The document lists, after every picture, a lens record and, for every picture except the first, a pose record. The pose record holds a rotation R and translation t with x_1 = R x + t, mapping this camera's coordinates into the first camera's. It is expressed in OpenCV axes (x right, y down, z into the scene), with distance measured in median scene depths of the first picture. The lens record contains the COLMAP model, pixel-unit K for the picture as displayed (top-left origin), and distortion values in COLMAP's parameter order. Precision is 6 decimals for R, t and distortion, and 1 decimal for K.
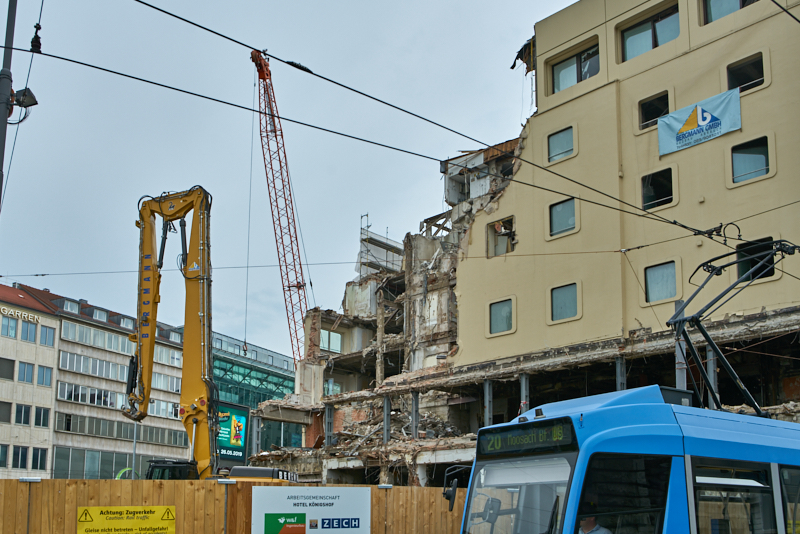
lens RADIAL K [[780.6, 0, 392.5], [0, 780.6, 433.2], [0, 0, 1]] dist [-0.037992, -0.008833]
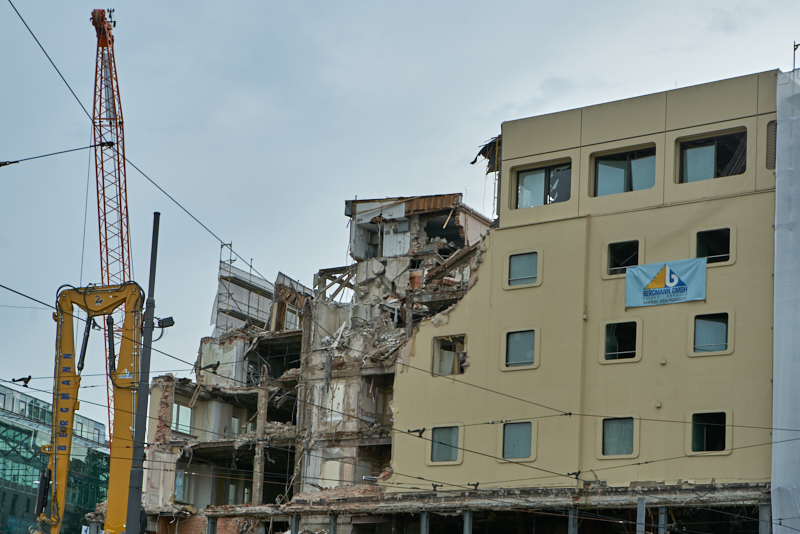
lens RADIAL K [[1490.2, 0, 390.6], [0, 1490.2, 449.7], [0, 0, 1]] dist [0.146212, 0.012770]
pose [[0.974492, 0.068324, 0.213770, -0.266036], [-0.061682, 0.997388, -0.037596, -0.066750], [-0.215780, 0.023451, 0.976160, -0.618525]]
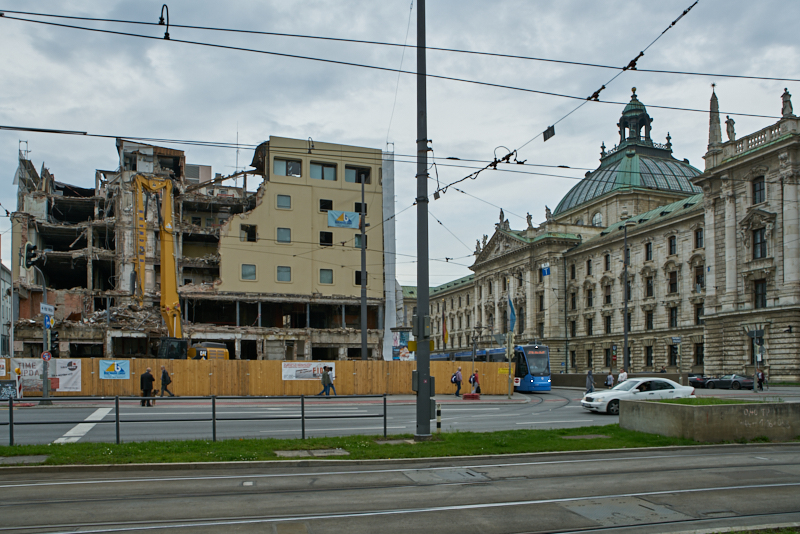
lens RADIAL K [[580.8, 0, 369.4], [0, 580.8, 375.7], [0, 0, 1]] dist [-0.025408, 0.005558]
pose [[0.440374, -0.020048, 0.897591, -1.026023], [-0.098751, 0.992603, 0.070619, -0.012333], [-0.892367, -0.119737, 0.435137, -0.012008]]
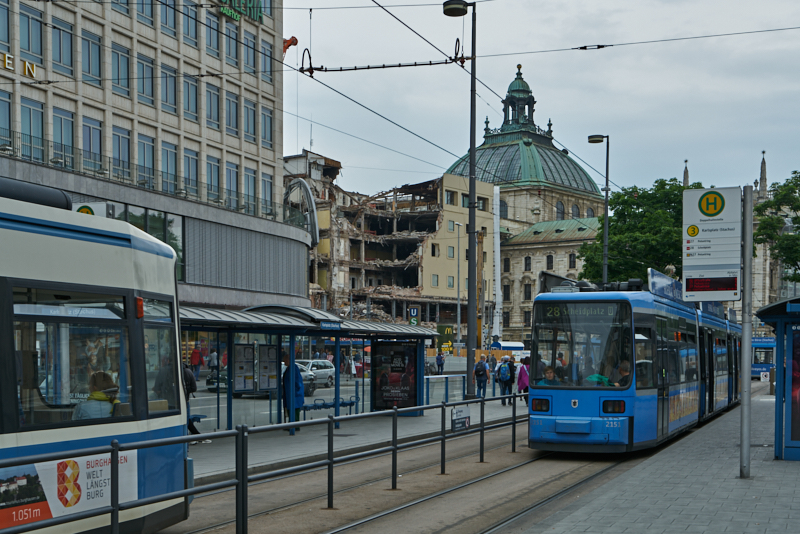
lens RADIAL K [[1104.8, 0, 407.5], [0, 1104.8, 402.9], [0, 0, 1]] dist [0.018674, -0.013614]
pose [[-0.159542, -0.052721, 0.985782, -3.327701], [-0.118334, 0.992394, 0.033923, 0.141436], [-0.980073, -0.111239, -0.164568, 1.517103]]
